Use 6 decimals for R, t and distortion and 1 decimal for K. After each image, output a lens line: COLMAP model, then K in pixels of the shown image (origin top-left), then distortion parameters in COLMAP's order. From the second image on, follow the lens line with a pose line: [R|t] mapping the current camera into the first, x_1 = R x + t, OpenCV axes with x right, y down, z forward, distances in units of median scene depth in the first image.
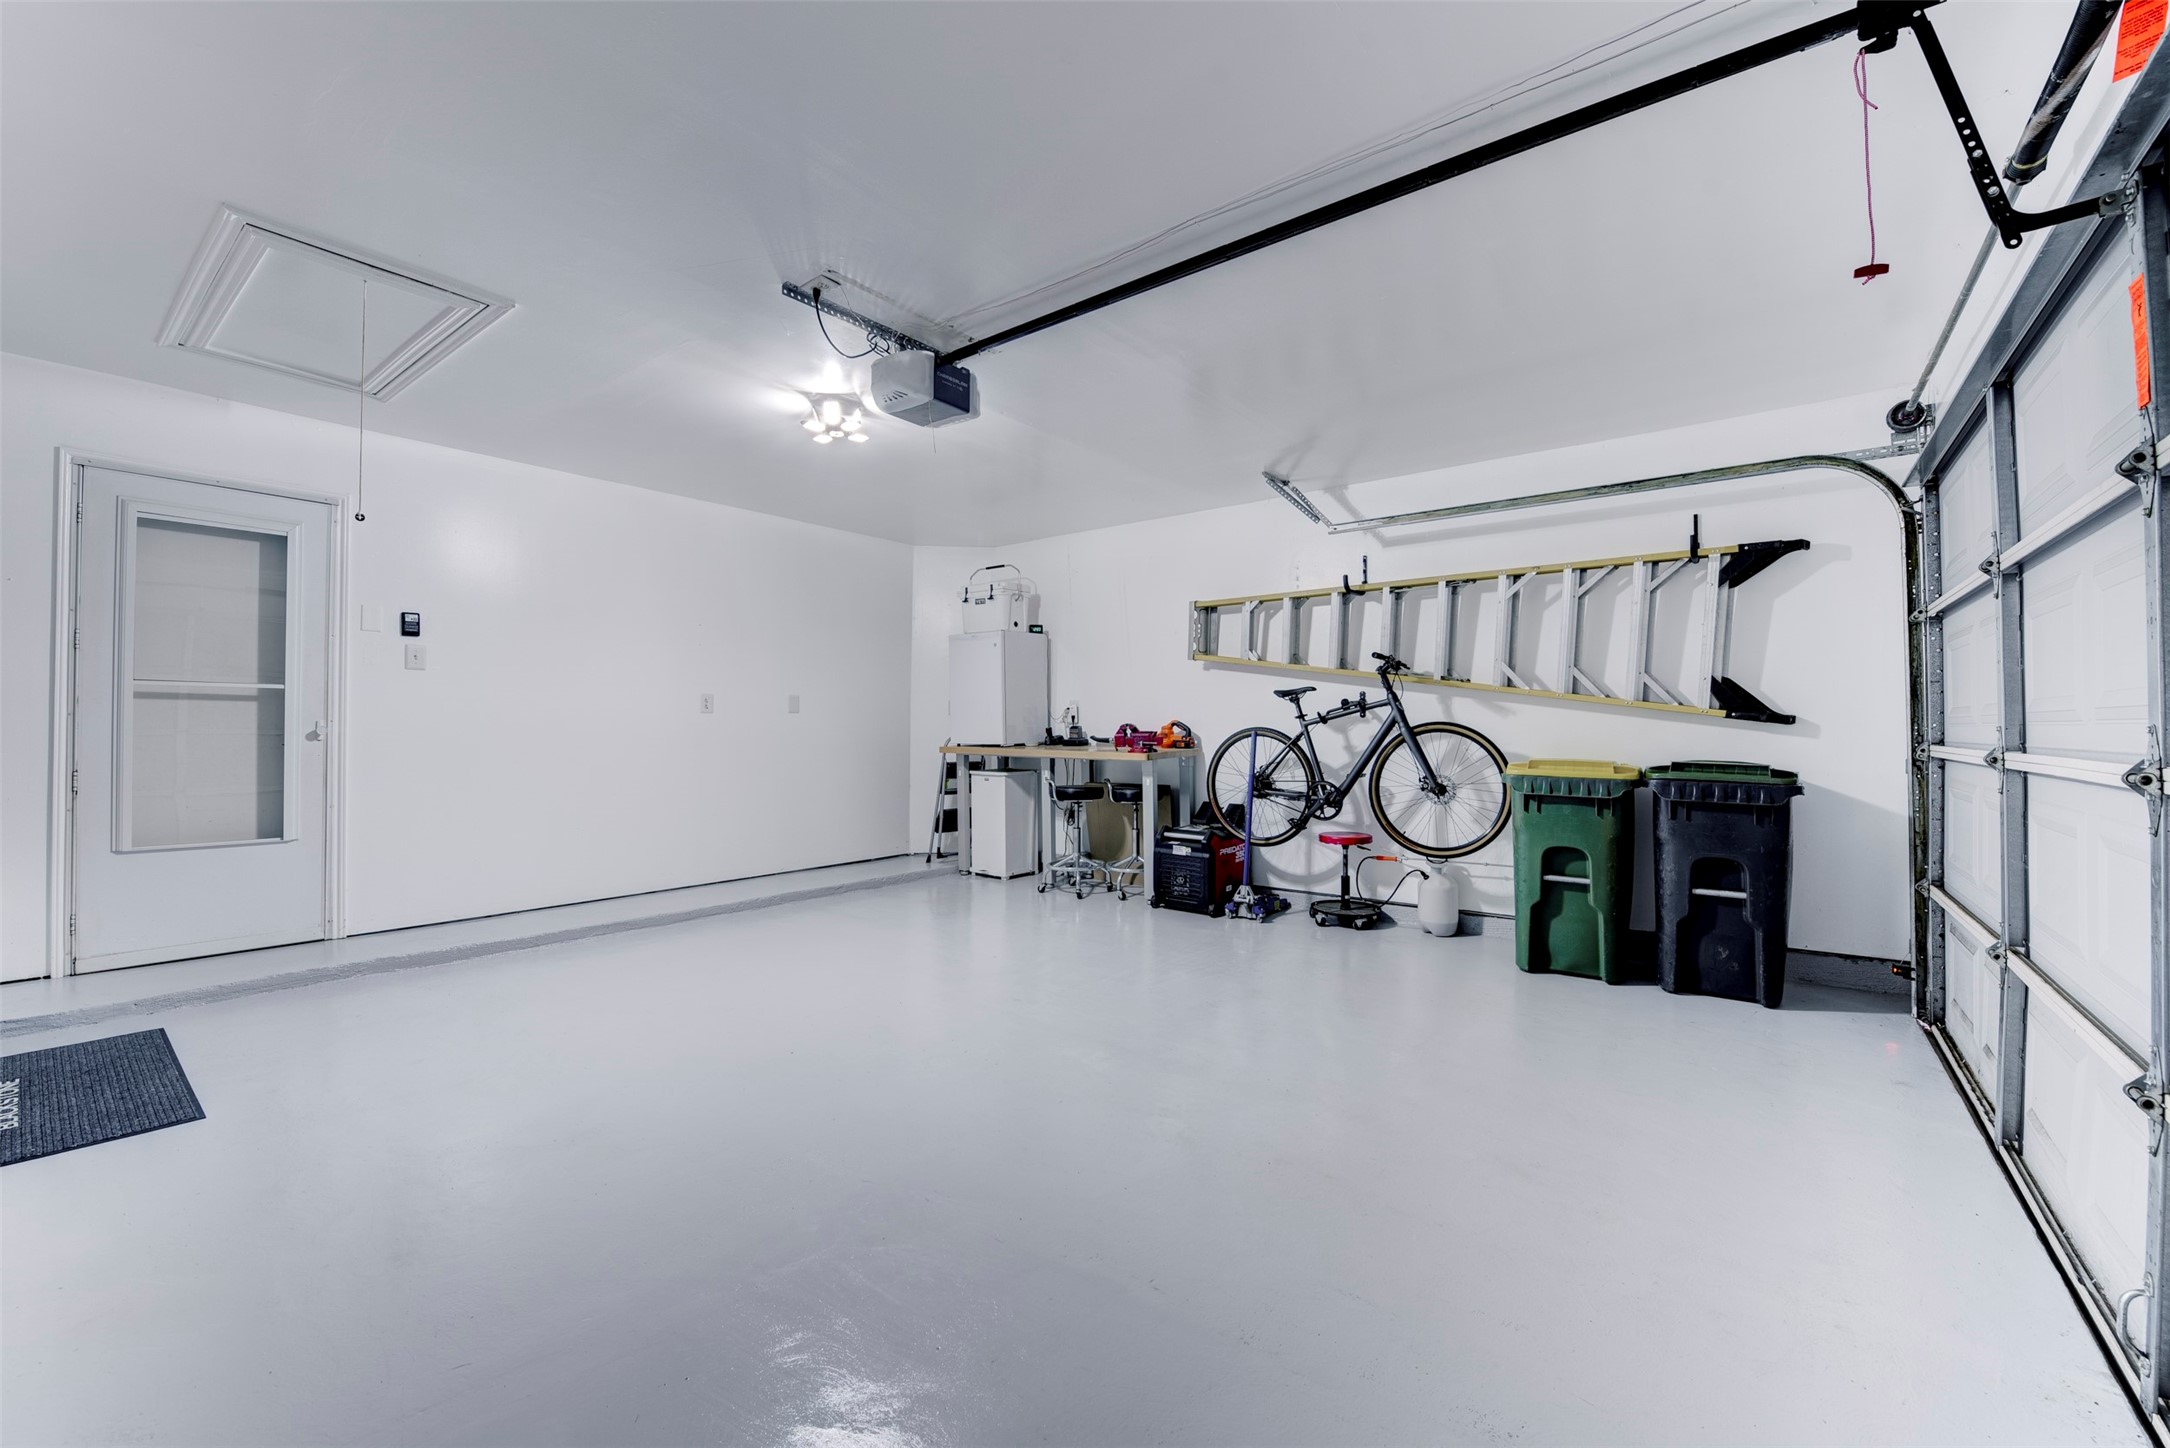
lens RADIAL K [[871.6, 0, 1094.2], [0, 871.6, 725.3], [0, 0, 1]] dist [-0.018847, -0.001337]
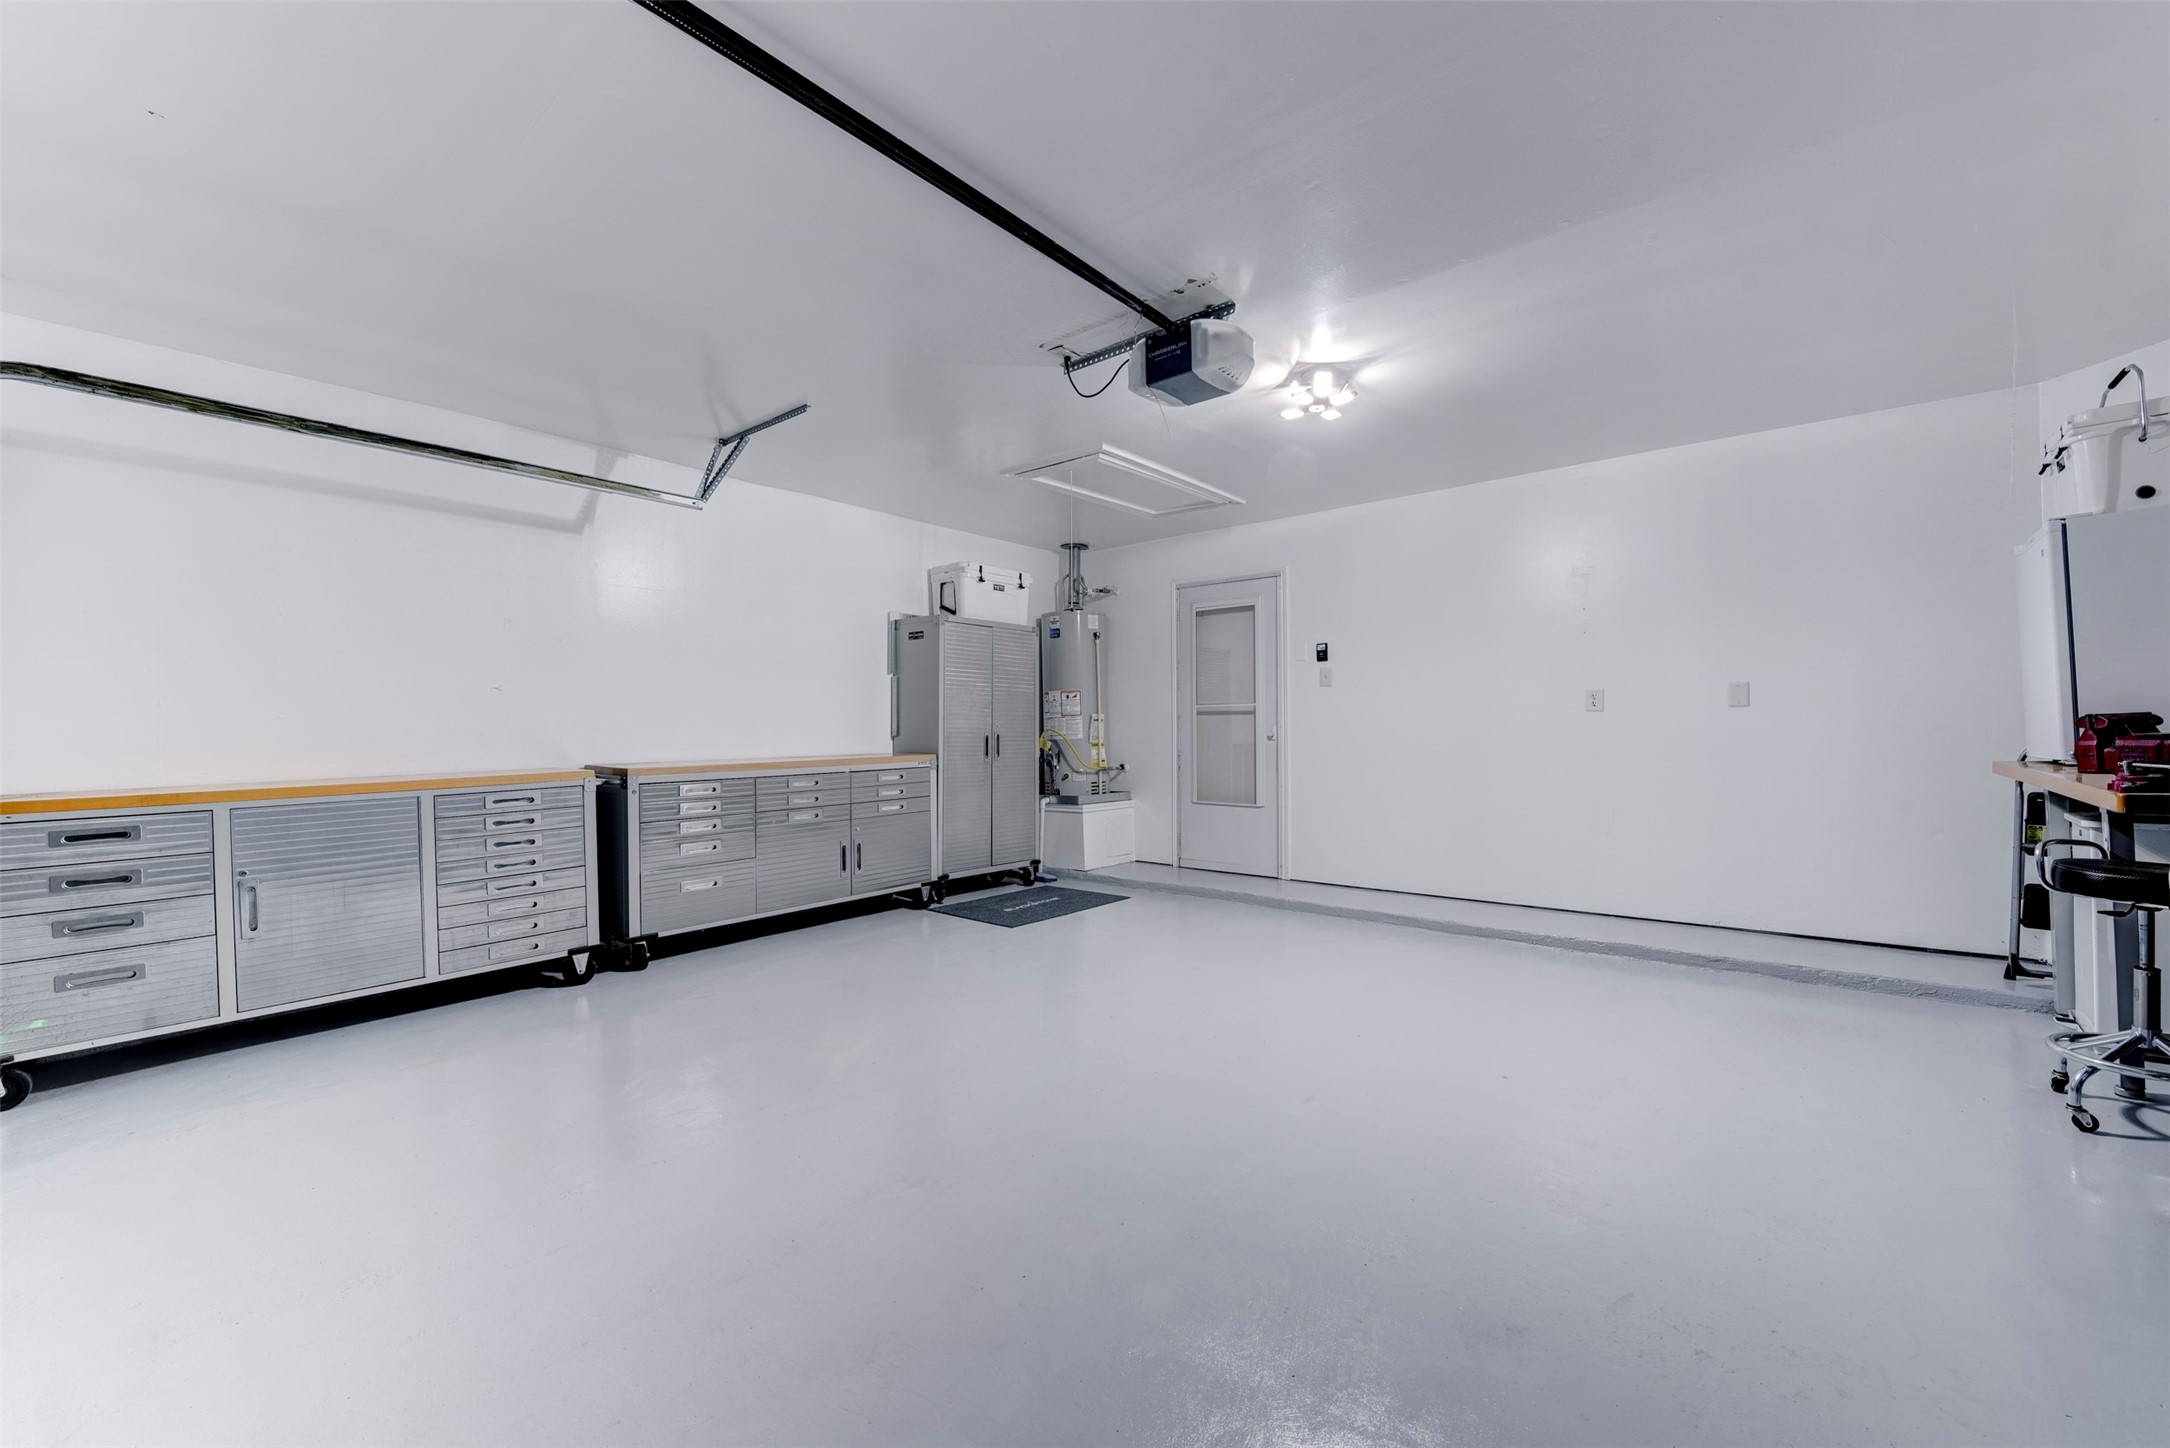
lens RADIAL K [[871.6, 0, 1092.8], [0, 871.6, 719.2], [0, 0, 1]] dist [-0.018847, -0.001337]
pose [[-0.048062, -0.007200, -0.998818, 0.596342], [0.017768, 0.999810, -0.008063, -0.012394], [0.998686, -0.018135, -0.047925, 0.789514]]
